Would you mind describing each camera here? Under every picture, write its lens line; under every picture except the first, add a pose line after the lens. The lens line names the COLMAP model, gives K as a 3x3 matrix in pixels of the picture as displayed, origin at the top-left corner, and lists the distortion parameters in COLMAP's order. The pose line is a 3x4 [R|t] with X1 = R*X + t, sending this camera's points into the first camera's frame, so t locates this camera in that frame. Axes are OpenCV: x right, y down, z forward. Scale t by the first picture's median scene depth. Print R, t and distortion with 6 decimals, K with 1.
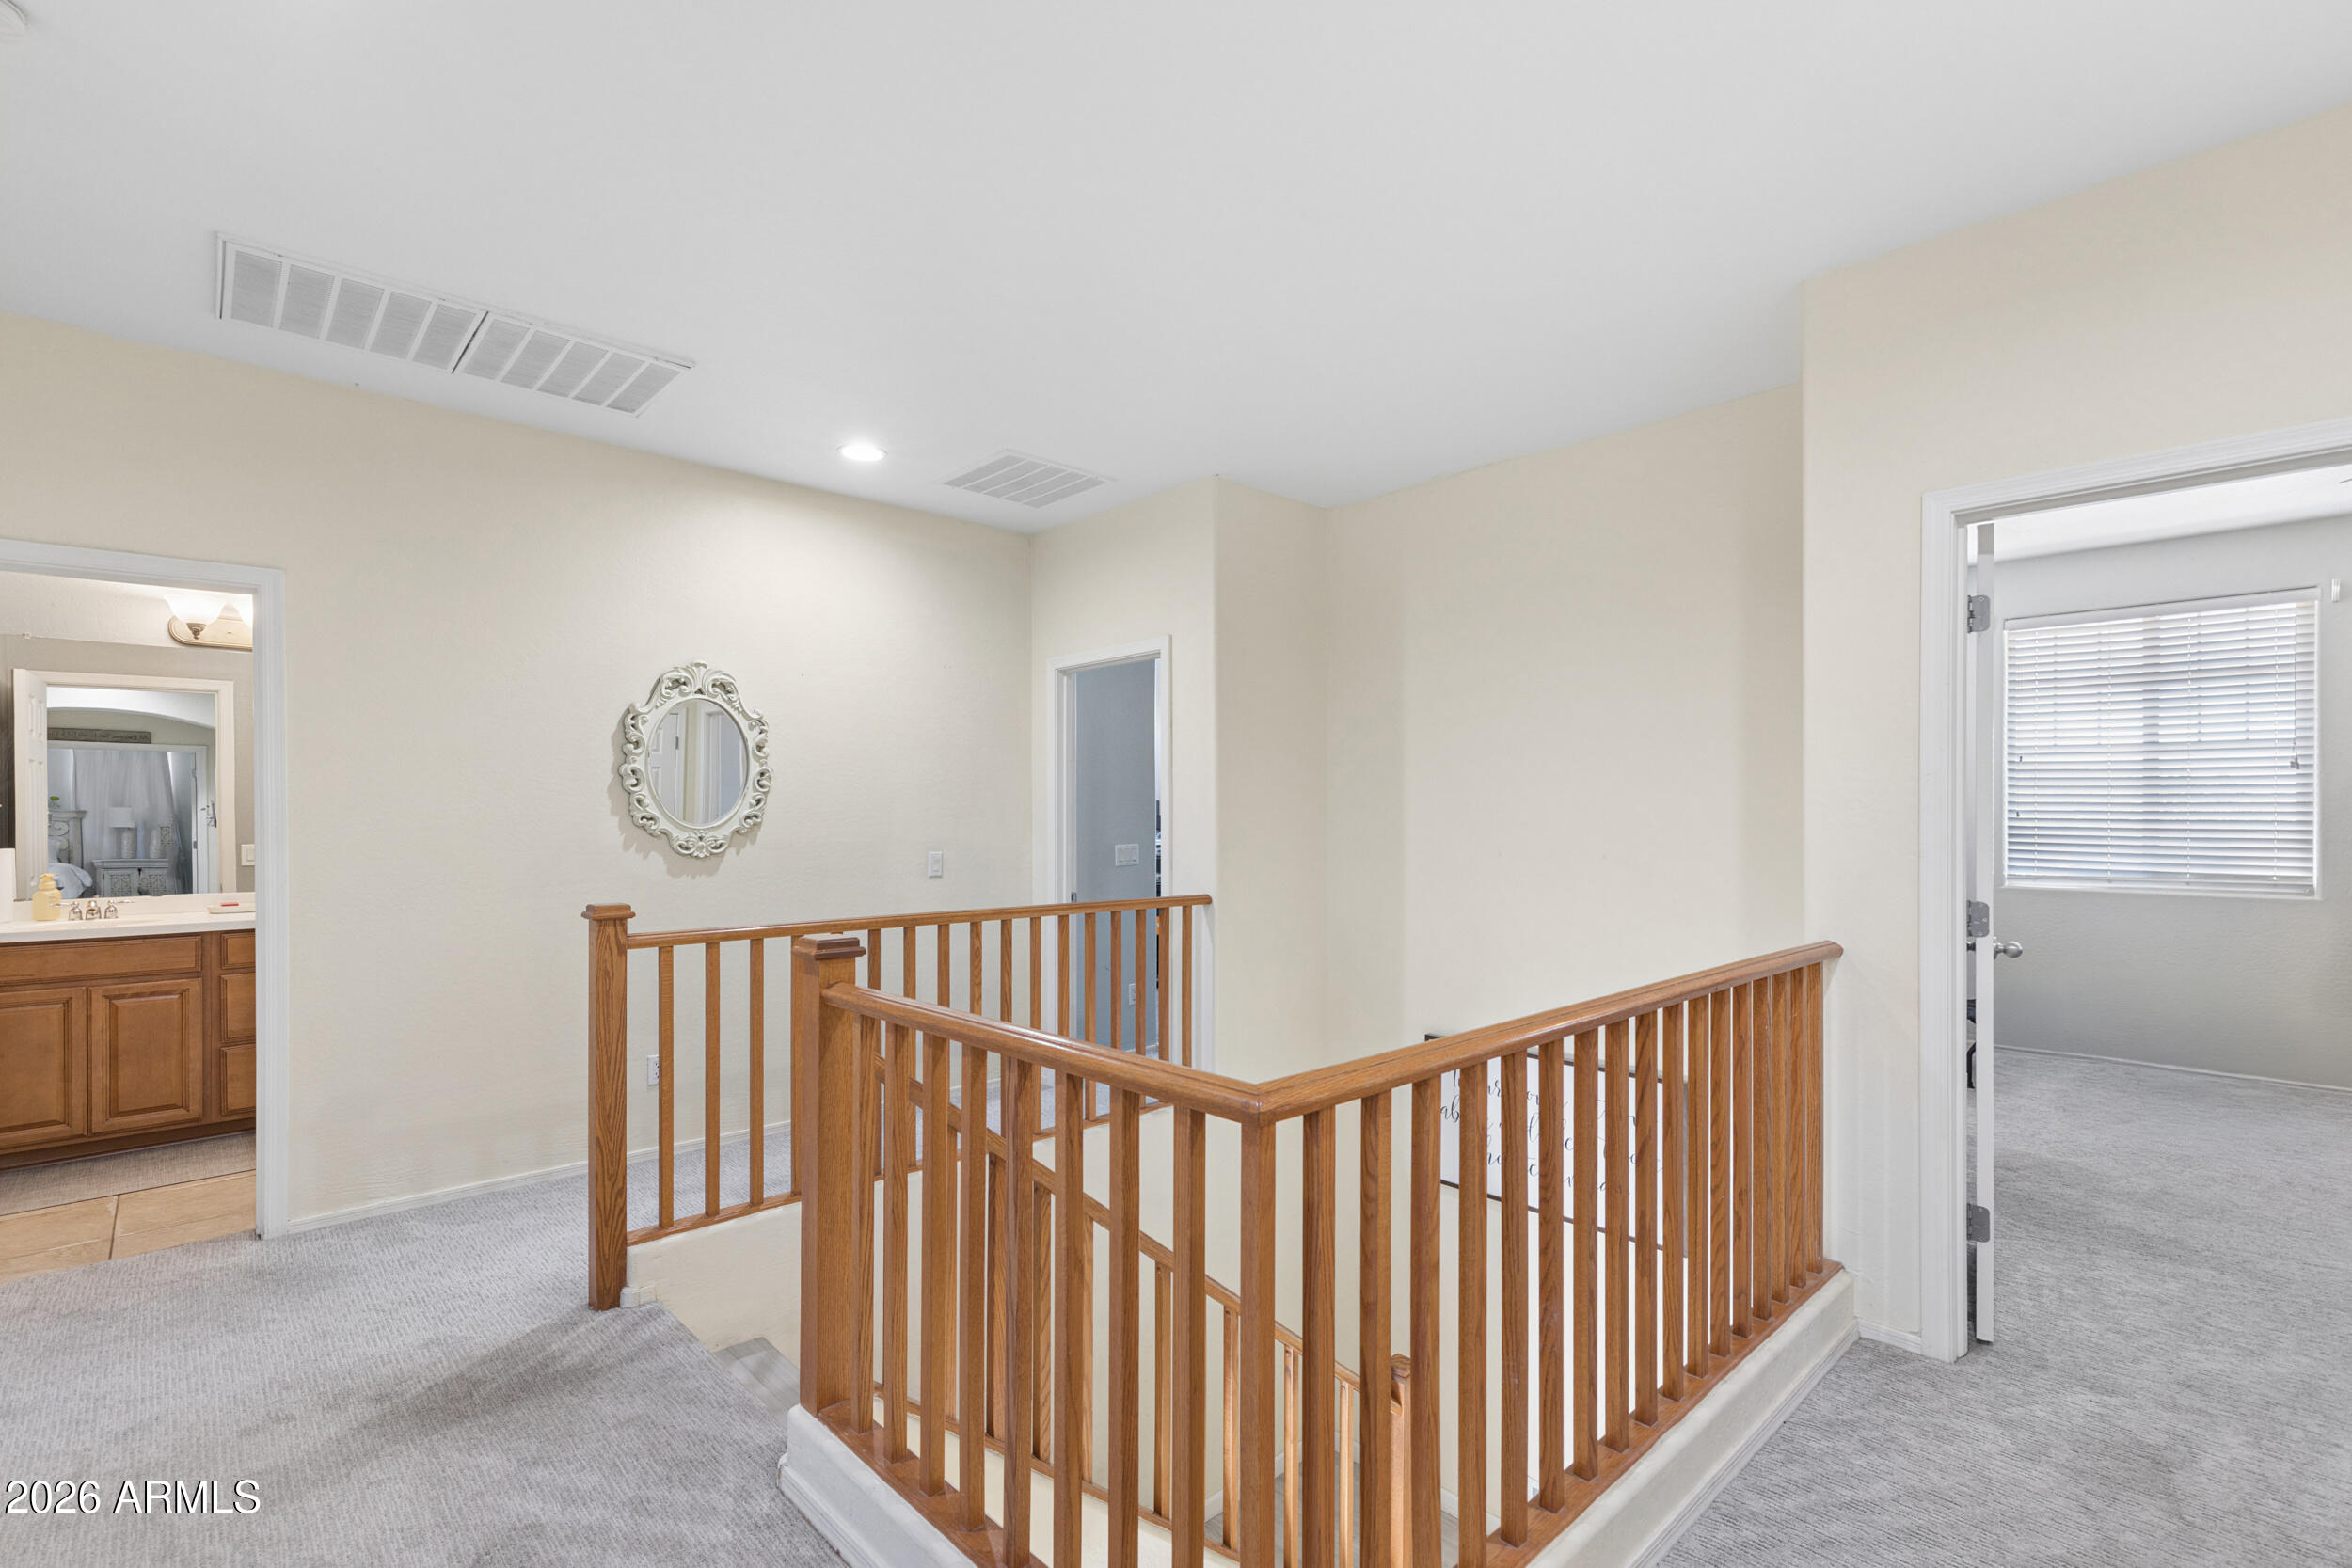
lens RADIAL K [[1057.9, 0, 1188.0], [0, 1057.9, 823.3], [0, 0, 1]] dist [0.004993, 0.000170]
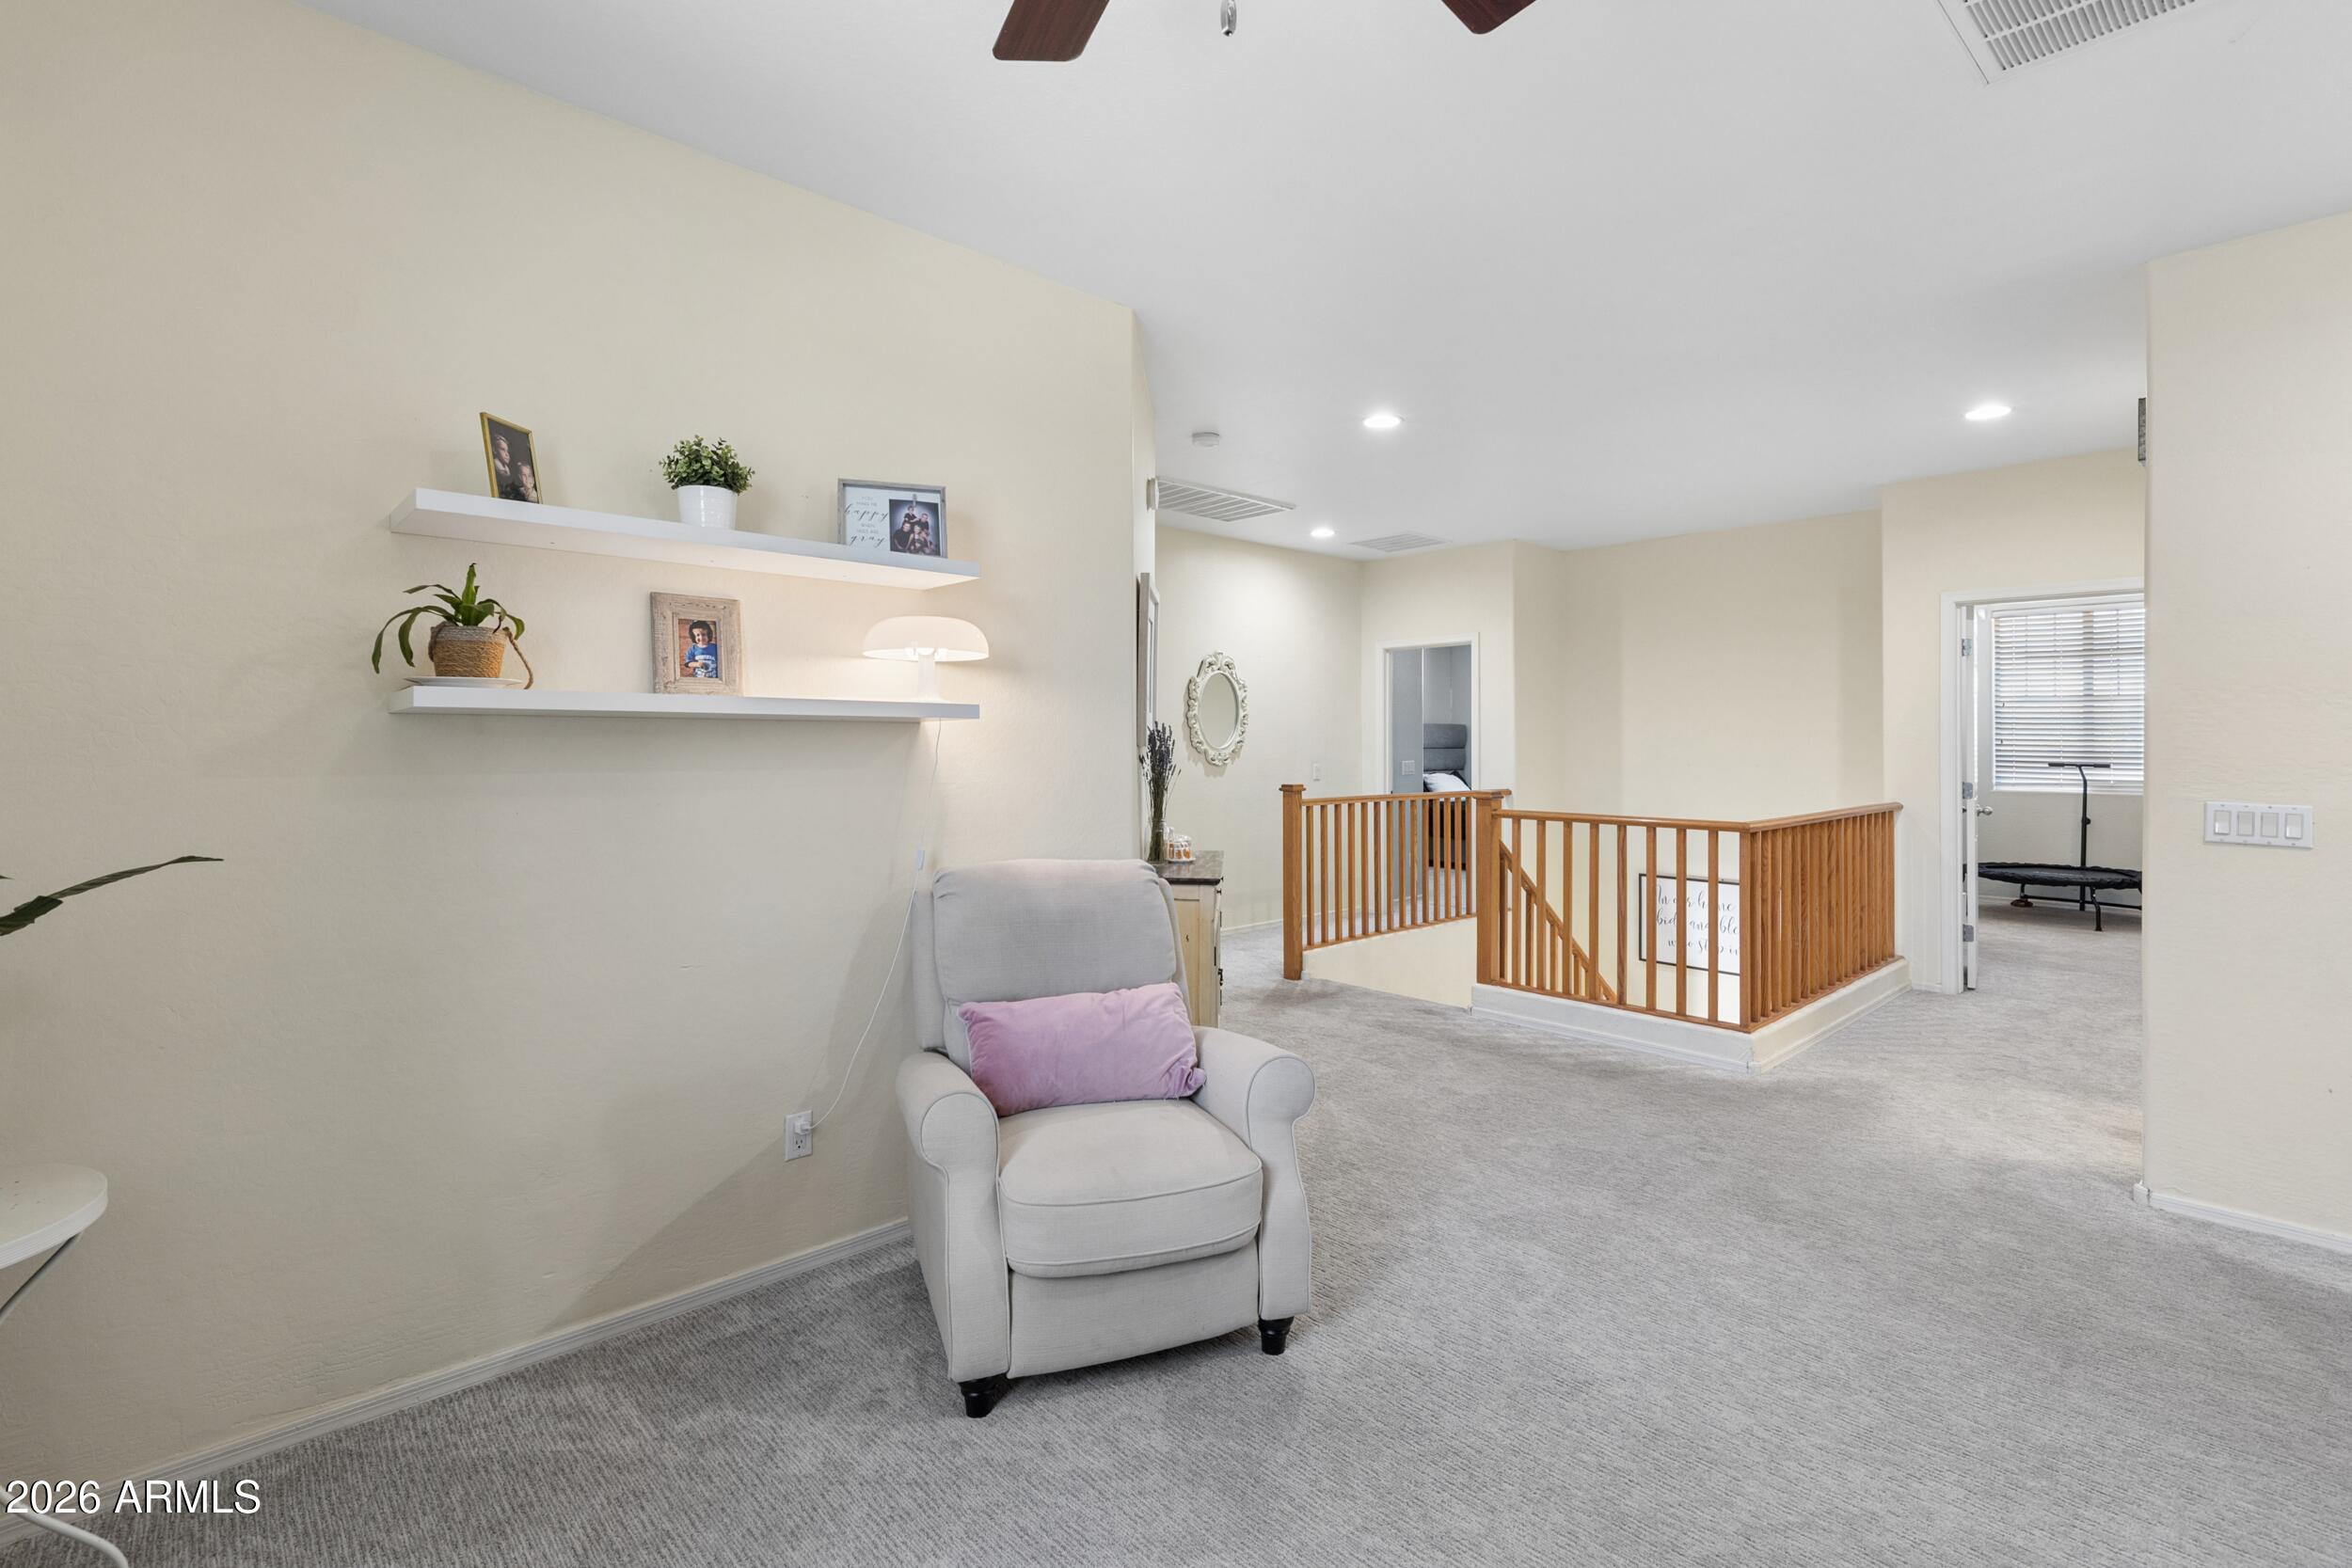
lens RADIAL K [[1079.3, 0, 1162.0], [0, 1079.3, 743.0], [0, 0, 1]] dist [0.002070, -0.000085]
pose [[0.999976, 0.003029, -0.006299, -0.742175], [-0.003087, 0.999953, -0.009239, 0.017029], [0.006270, 0.009258, 0.999937, -1.019071]]
